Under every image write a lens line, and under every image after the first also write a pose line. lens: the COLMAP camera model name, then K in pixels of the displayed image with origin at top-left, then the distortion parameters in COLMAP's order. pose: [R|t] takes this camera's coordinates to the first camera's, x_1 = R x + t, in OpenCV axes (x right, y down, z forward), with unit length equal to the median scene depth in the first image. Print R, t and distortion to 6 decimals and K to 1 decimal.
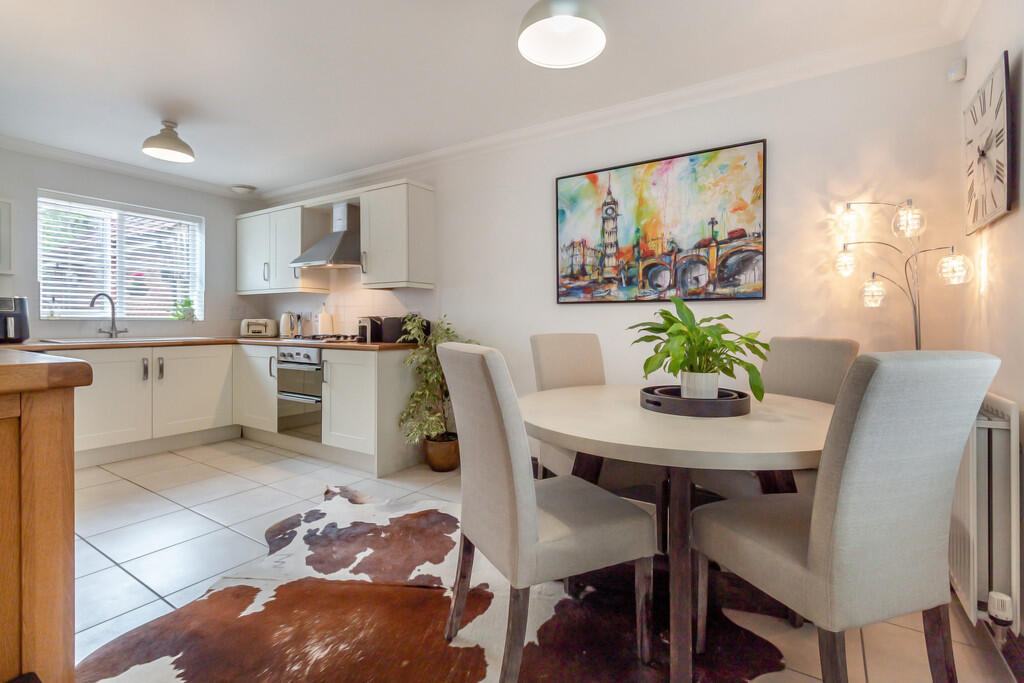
lens RADIAL K [[471.9, 0, 513.5], [0, 471.9, 328.5], [0, 0, 1]] dist [0.005419, 0.000158]
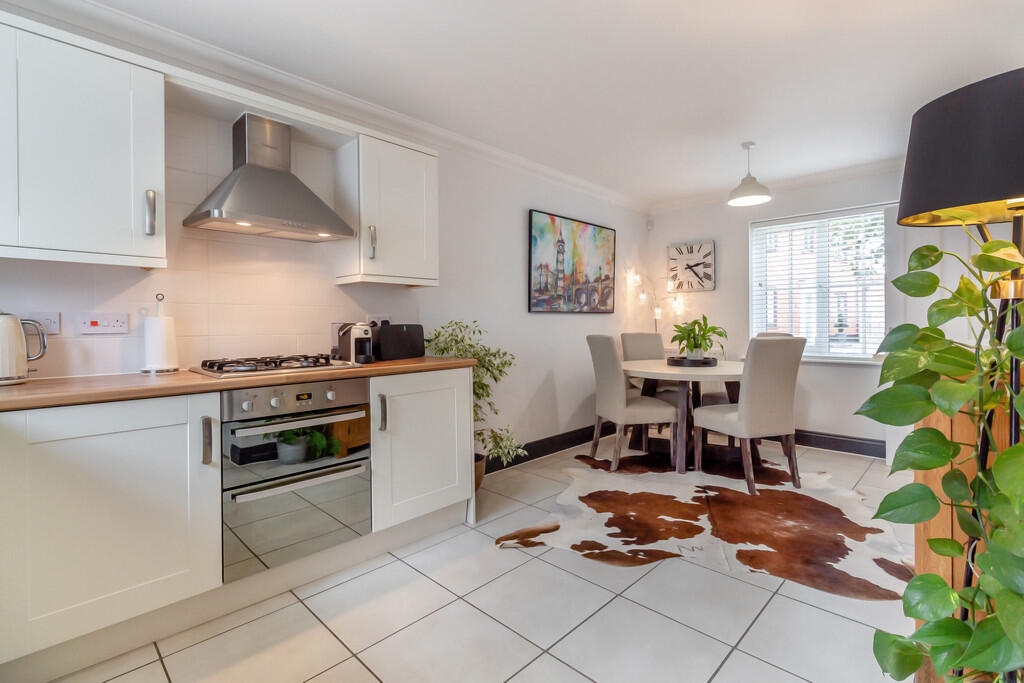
lens RADIAL K [[471.9, 0, 519.3], [0, 471.9, 332.3], [0, 0, 1]] dist [0.005419, 0.000158]
pose [[0.190697, -0.023919, 0.981358, -1.050614], [0.024635, 0.999505, 0.019575, -0.024381], [-0.981340, 0.020443, 0.191192, 0.756951]]
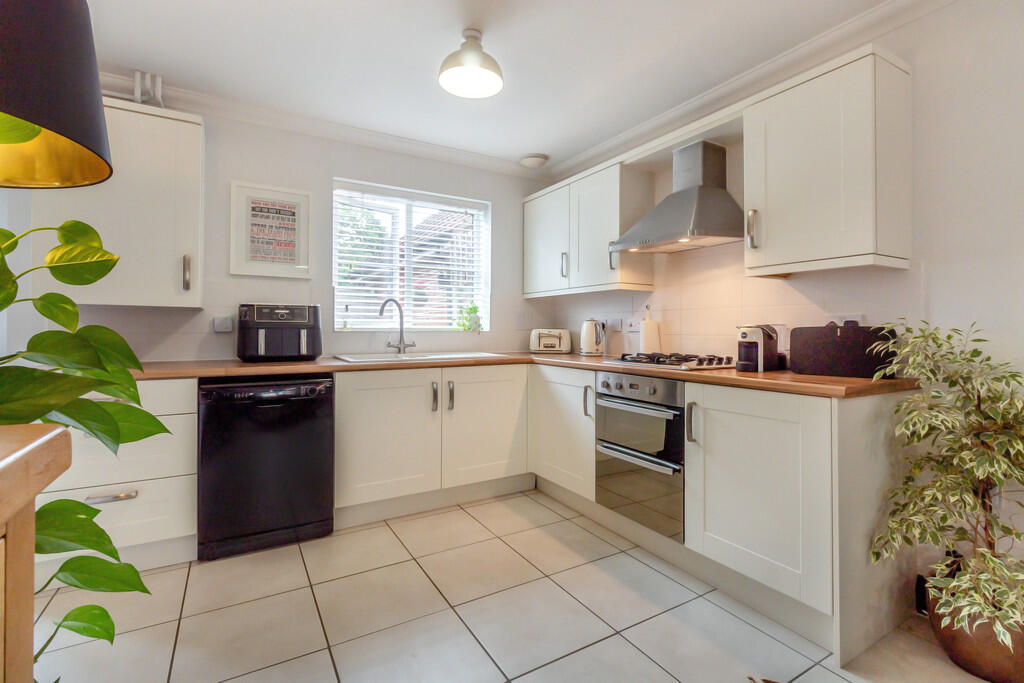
lens RADIAL K [[471.9, 0, 513.6], [0, 471.9, 330.9], [0, 0, 1]] dist [0.005419, 0.000158]
pose [[0.896333, -0.000401, -0.443381, -0.367798], [-0.004618, 0.999937, -0.010242, -0.013621], [0.443358, 0.011228, 0.896275, 0.422138]]
